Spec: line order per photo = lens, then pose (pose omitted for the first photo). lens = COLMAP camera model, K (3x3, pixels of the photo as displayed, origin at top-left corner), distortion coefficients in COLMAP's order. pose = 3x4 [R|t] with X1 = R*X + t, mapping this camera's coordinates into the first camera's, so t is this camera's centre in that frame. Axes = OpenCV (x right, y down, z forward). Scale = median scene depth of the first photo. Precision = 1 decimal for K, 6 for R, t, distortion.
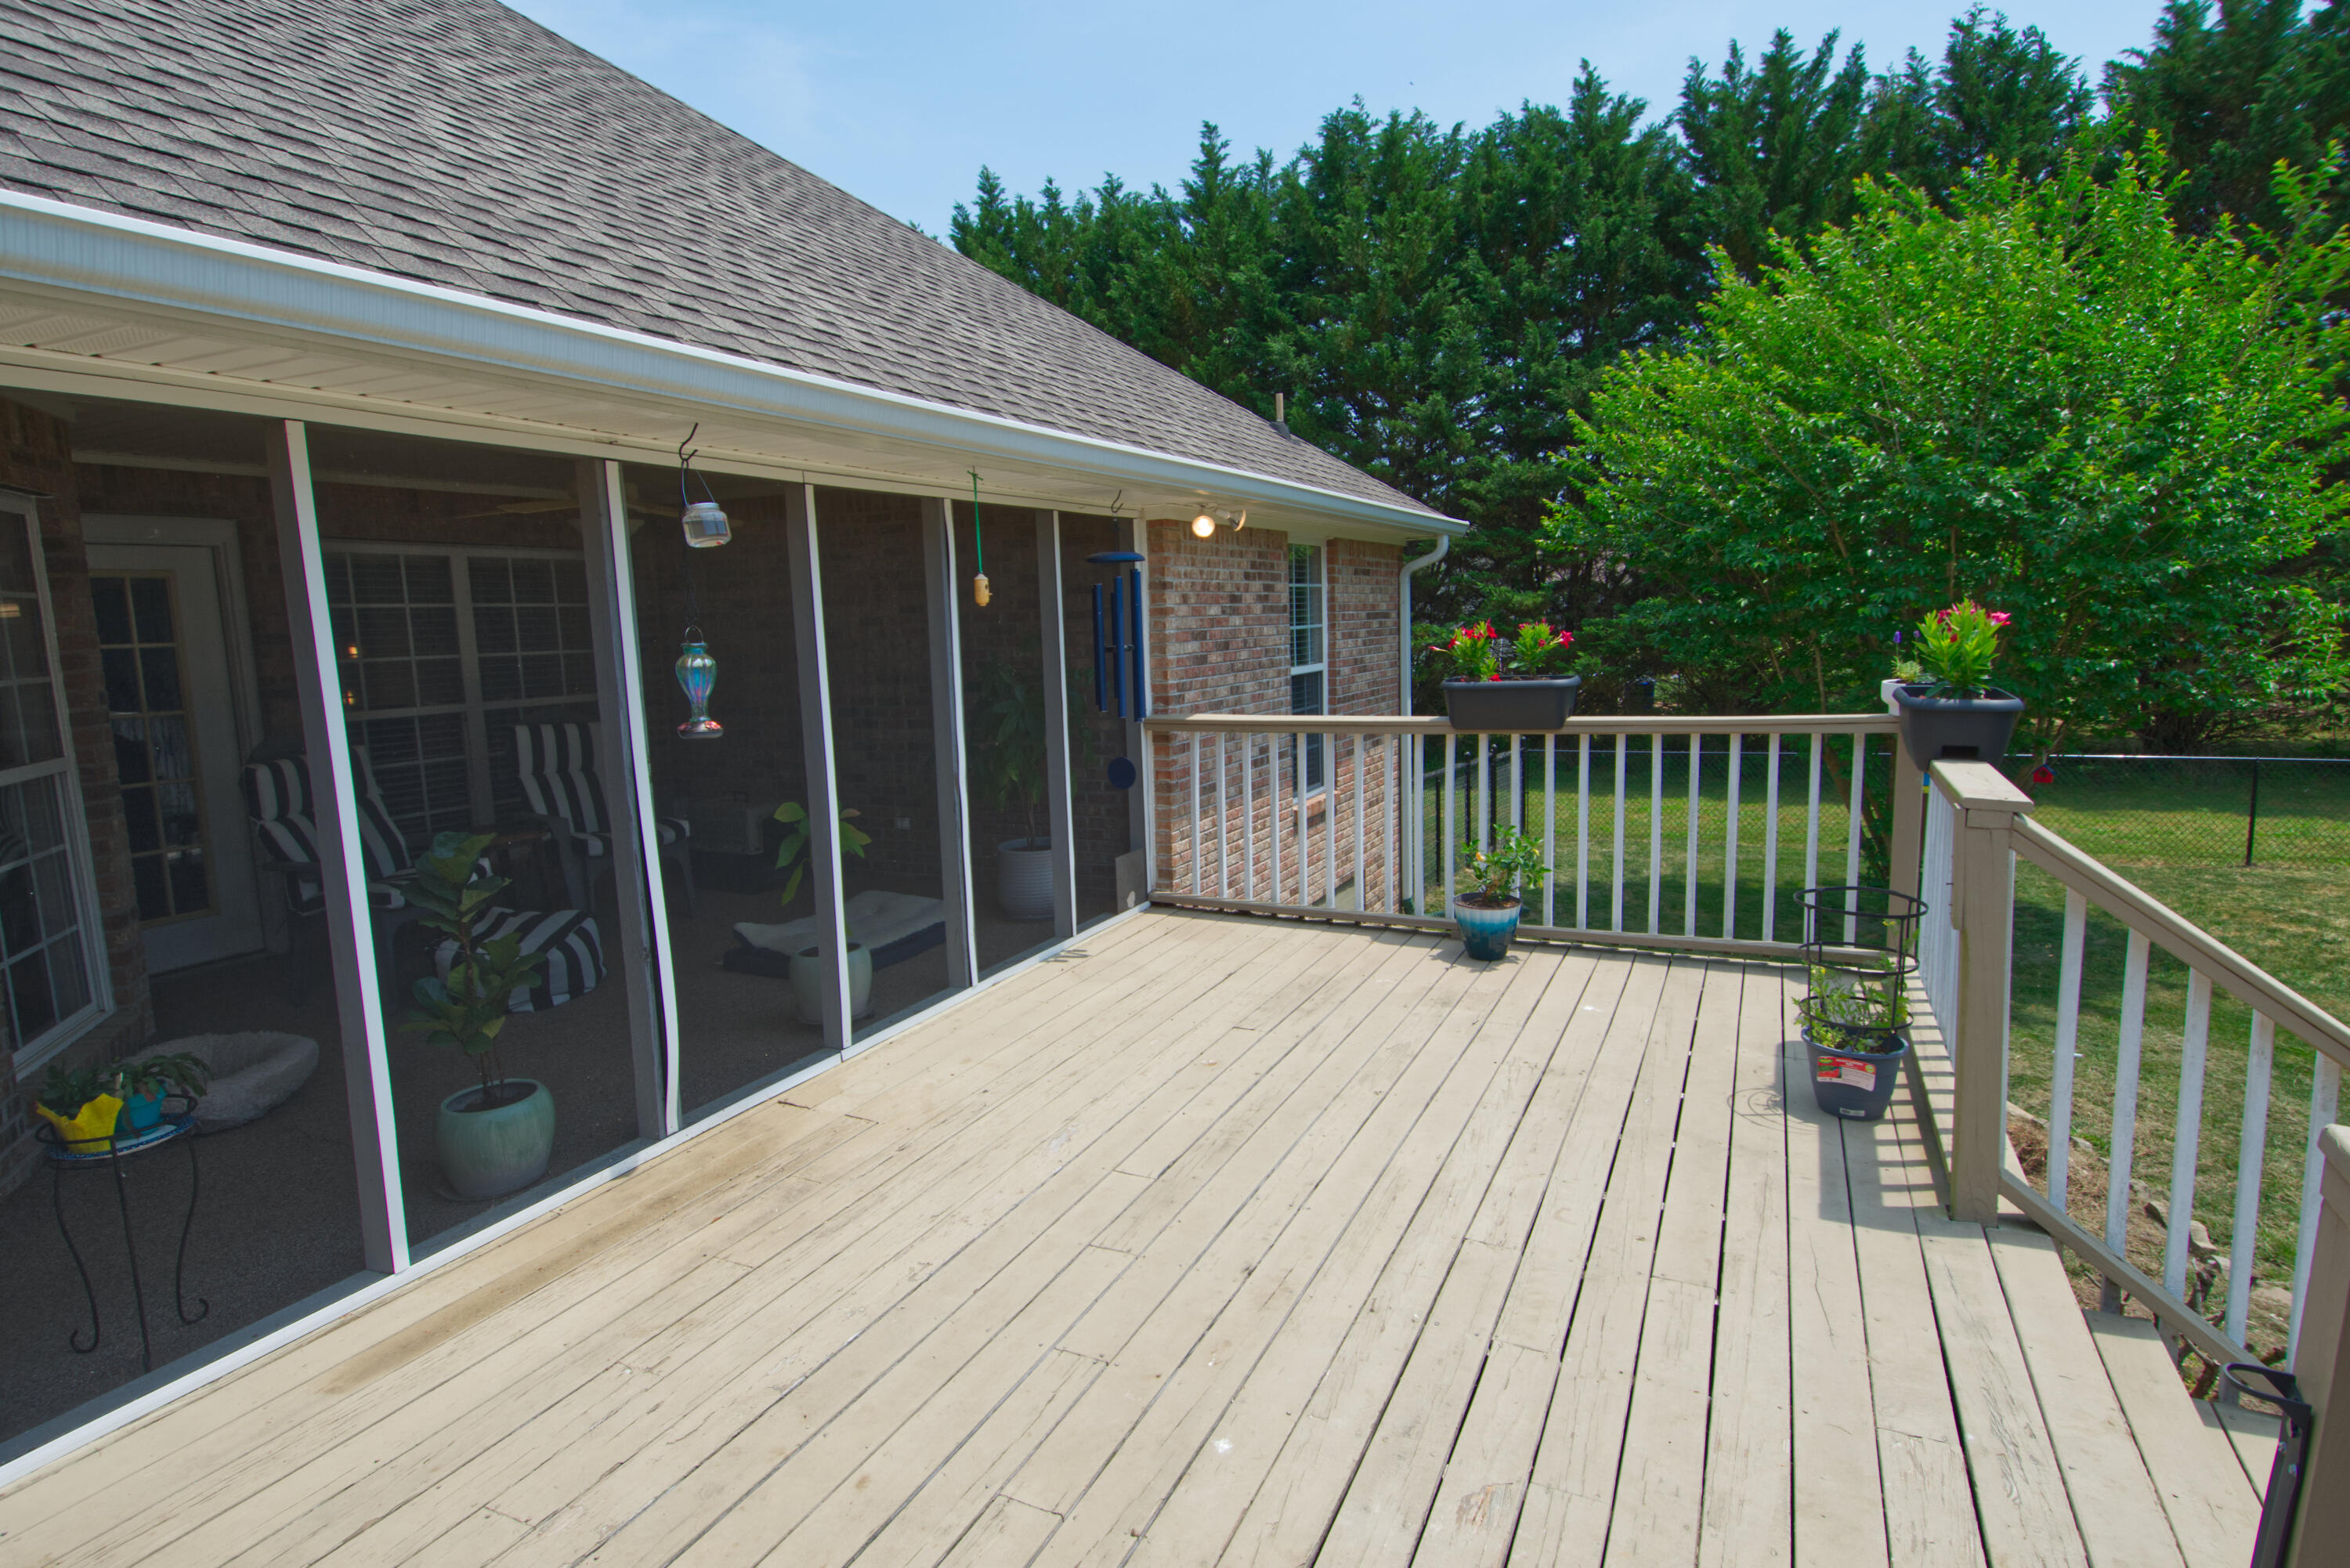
lens RADIAL K [[1229.2, 0, 1160.5], [0, 1229.2, 788.0], [0, 0, 1]] dist [0.019868, -0.002679]
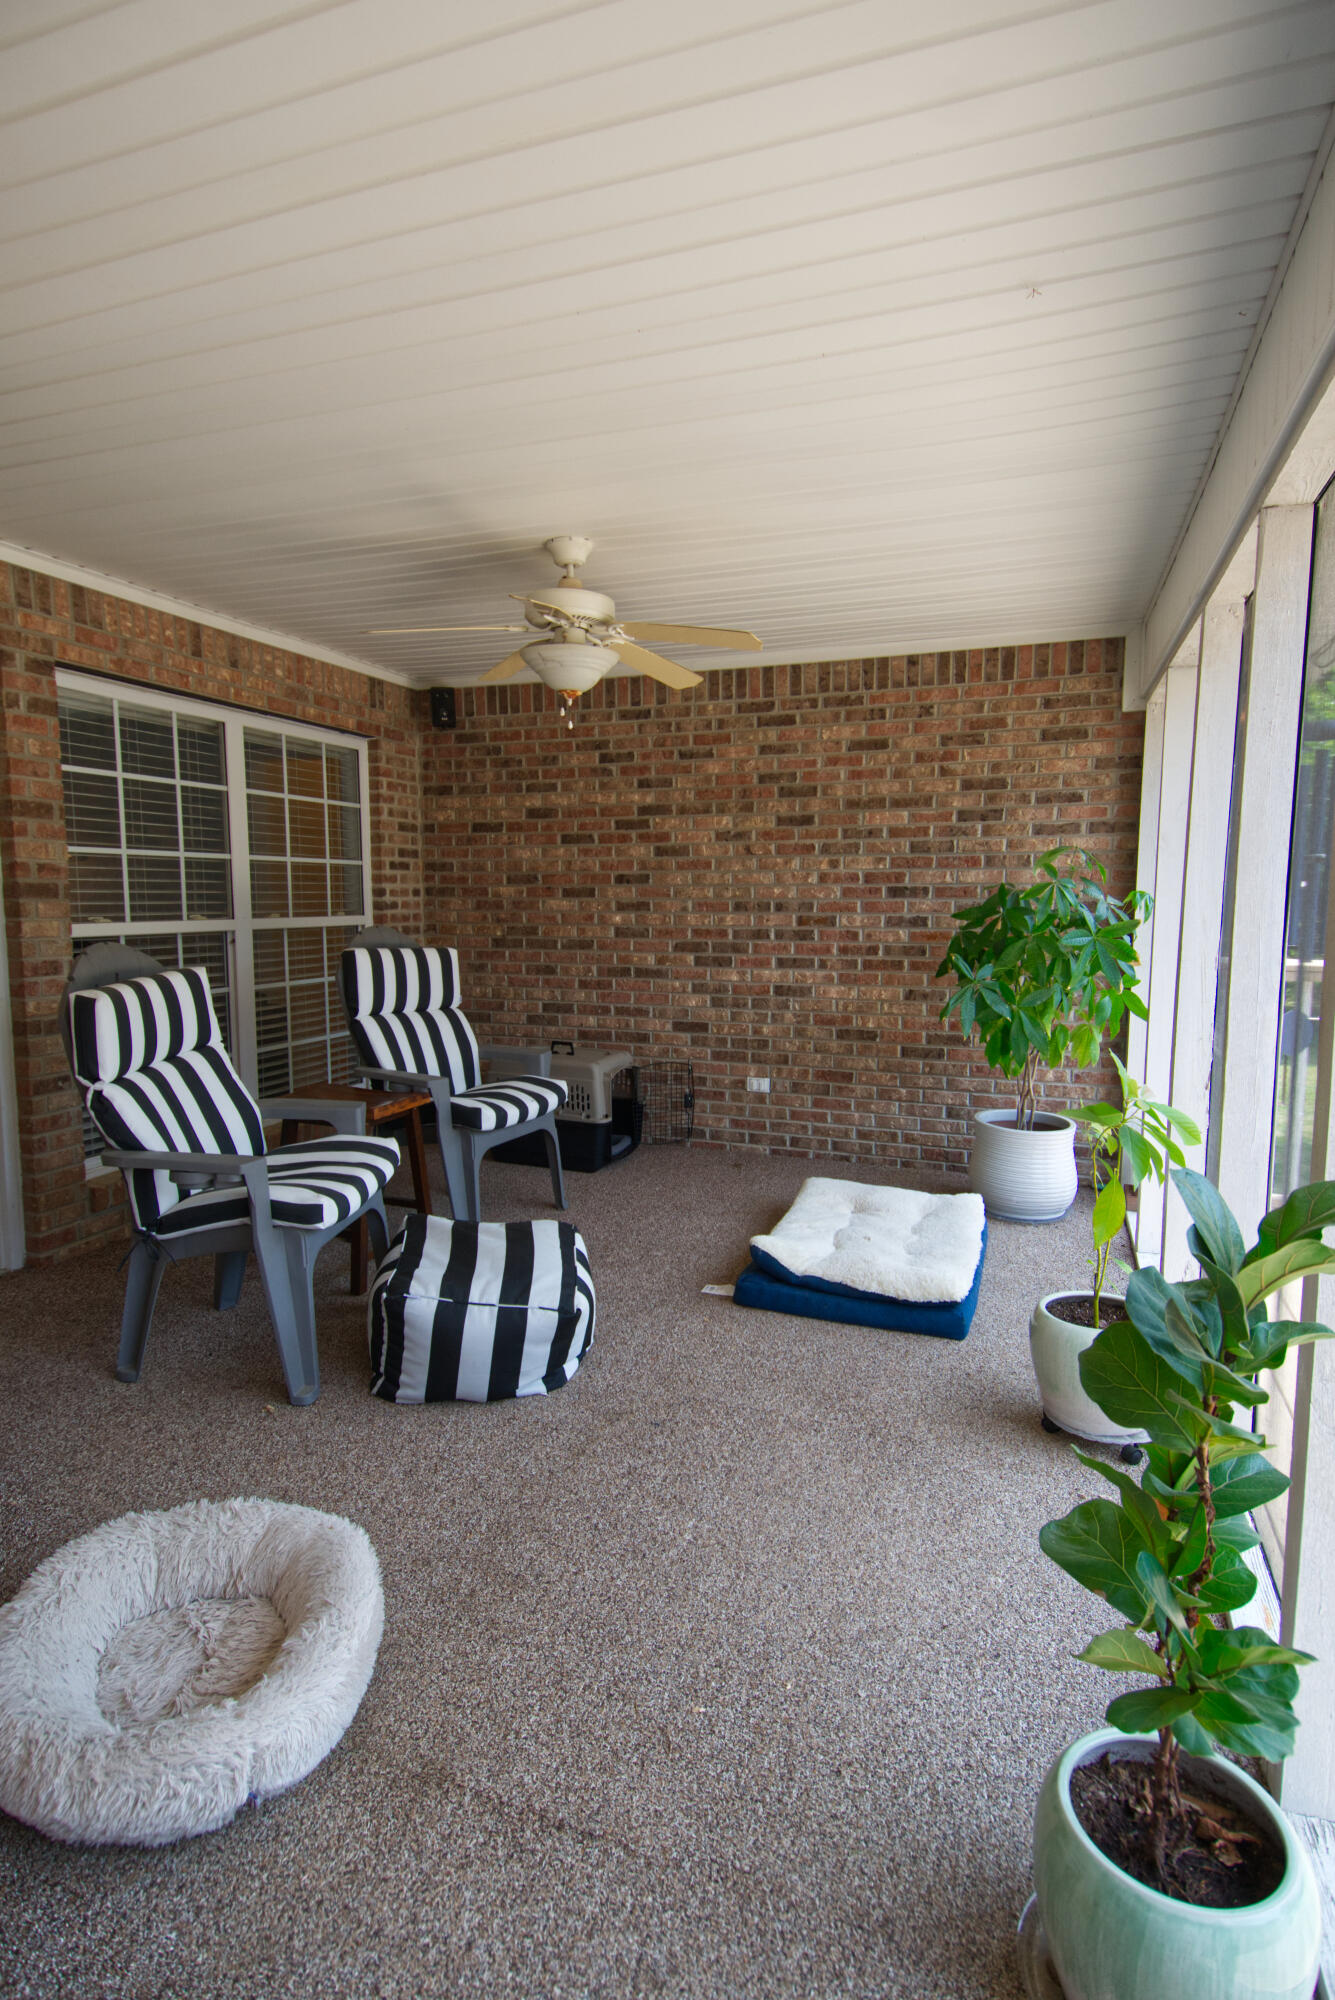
lens RADIAL K [[1046.2, 0, 670.9], [0, 1046.2, 1011.7], [0, 0, 1]] dist [0.019868, -0.002679]
pose [[0.994926, 0.020864, 0.098418, -0.396339], [-0.018247, 0.999458, -0.027415, 0.000826], [-0.098937, 0.025480, 0.994767, 0.371361]]
